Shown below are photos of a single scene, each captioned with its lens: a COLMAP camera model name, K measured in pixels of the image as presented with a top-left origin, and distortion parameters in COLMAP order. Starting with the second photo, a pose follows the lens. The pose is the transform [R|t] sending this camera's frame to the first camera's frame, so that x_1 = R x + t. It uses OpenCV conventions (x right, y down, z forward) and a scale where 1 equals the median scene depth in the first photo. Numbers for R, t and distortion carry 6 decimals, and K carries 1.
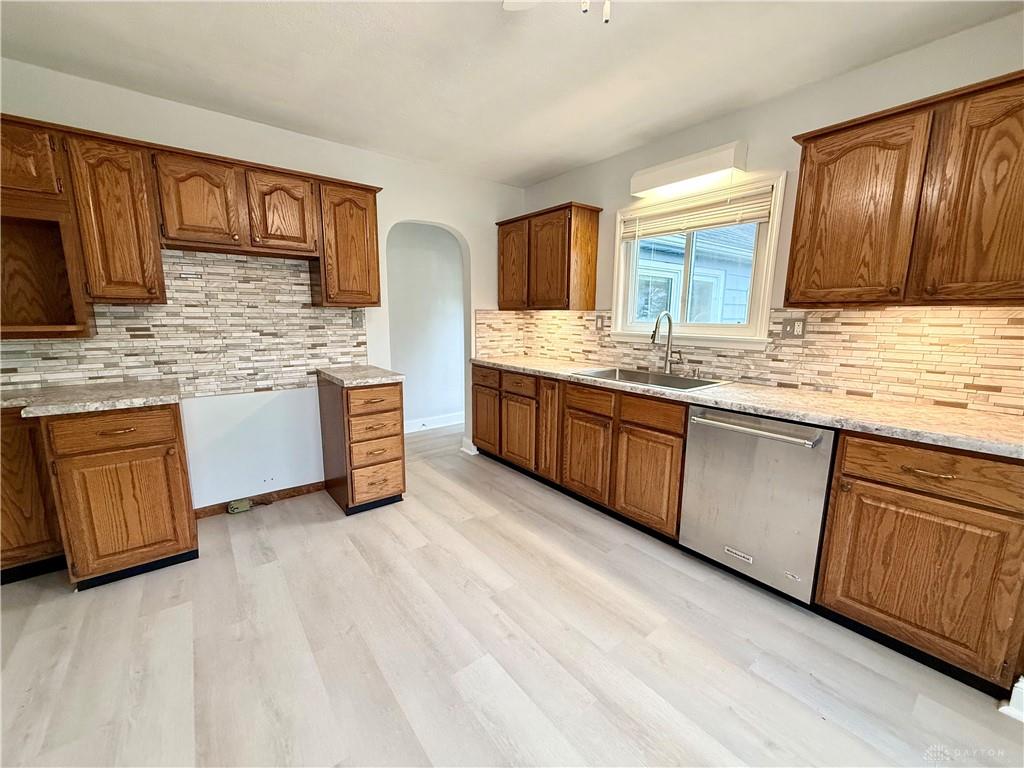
lens RADIAL K [[407.0, 0, 511.0], [0, 407.0, 382.9], [0, 0, 1]] dist [-0.000462, -0.000277]
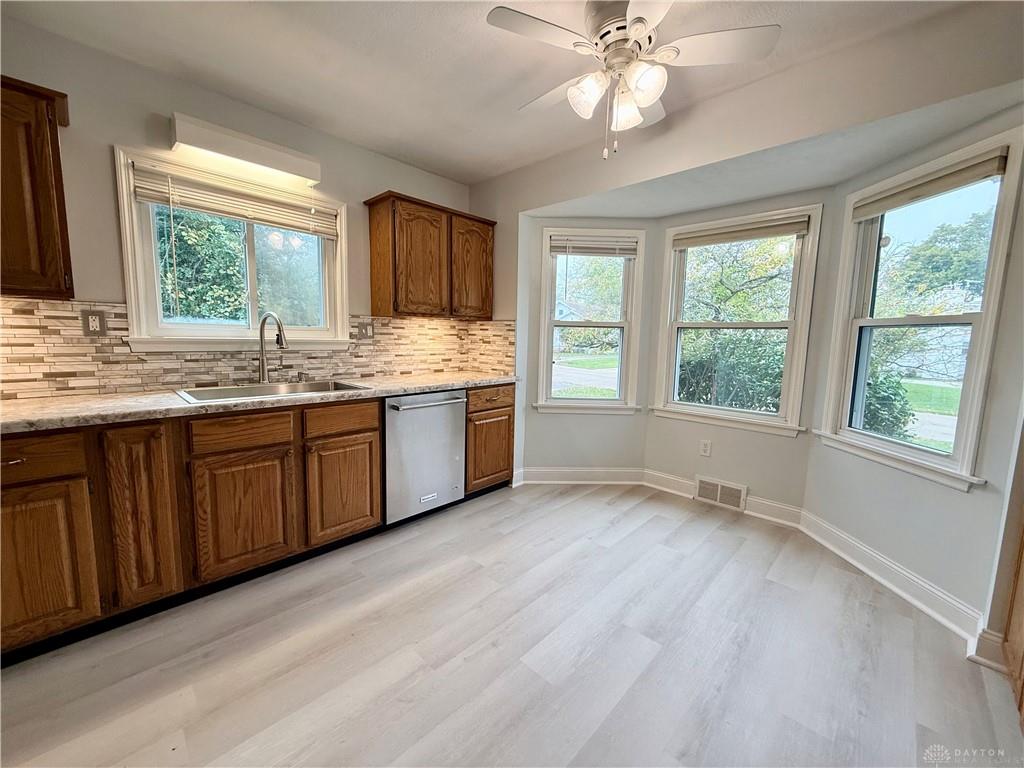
lens RADIAL K [[407.0, 0, 507.1], [0, 407.0, 383.4], [0, 0, 1]] dist [-0.000462, -0.000277]
pose [[-0.135545, -0.125661, 0.982770, -0.609811], [0.139003, 0.979702, 0.144440, -0.087749], [-0.980972, 0.156186, -0.115327, 0.679376]]
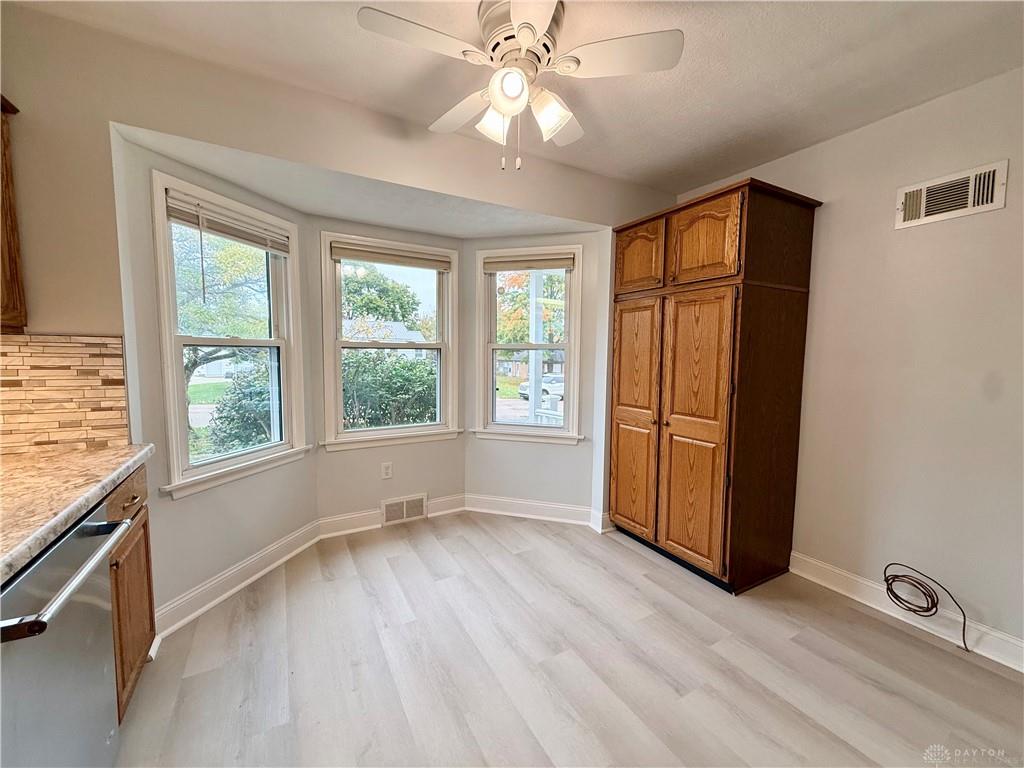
lens RADIAL K [[407.0, 0, 509.2], [0, 407.0, 384.5], [0, 0, 1]] dist [-0.000462, -0.000277]
pose [[-0.989105, -0.028190, 0.144489, -0.051625], [0.007539, 0.970506, 0.240961, -0.165768], [-0.147020, 0.239425, -0.959719, 1.005963]]
